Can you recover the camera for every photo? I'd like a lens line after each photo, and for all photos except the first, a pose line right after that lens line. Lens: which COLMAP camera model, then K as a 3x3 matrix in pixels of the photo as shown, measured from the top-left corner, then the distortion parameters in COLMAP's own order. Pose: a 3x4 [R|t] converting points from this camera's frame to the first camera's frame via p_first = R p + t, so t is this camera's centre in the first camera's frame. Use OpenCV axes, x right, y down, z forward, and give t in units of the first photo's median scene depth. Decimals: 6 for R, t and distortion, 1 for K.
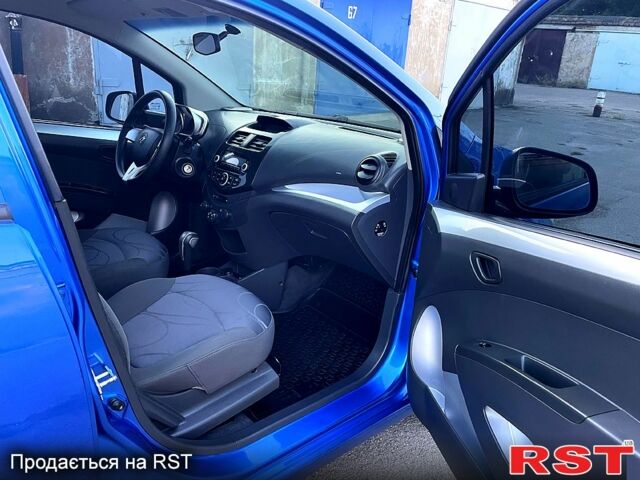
lens RADIAL K [[503.2, 0, 320.0], [0, 503.2, 240.0], [0, 0, 1]] dist [0.064808, 0.000422]
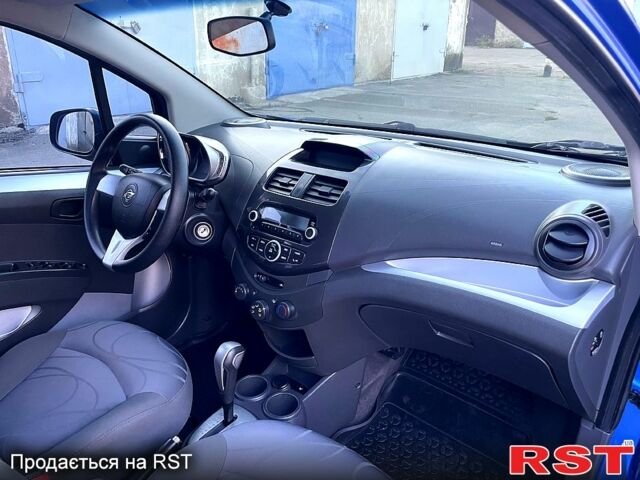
lens RADIAL K [[503.2, 0, 320.0], [0, 503.2, 240.0], [0, 0, 1]] dist [0.064808, 0.000422]
pose [[0.990301, -0.099768, 0.096694, -0.180959], [0.094895, 0.994034, 0.053767, -0.153190], [-0.101482, -0.044070, 0.993861, 0.351070]]
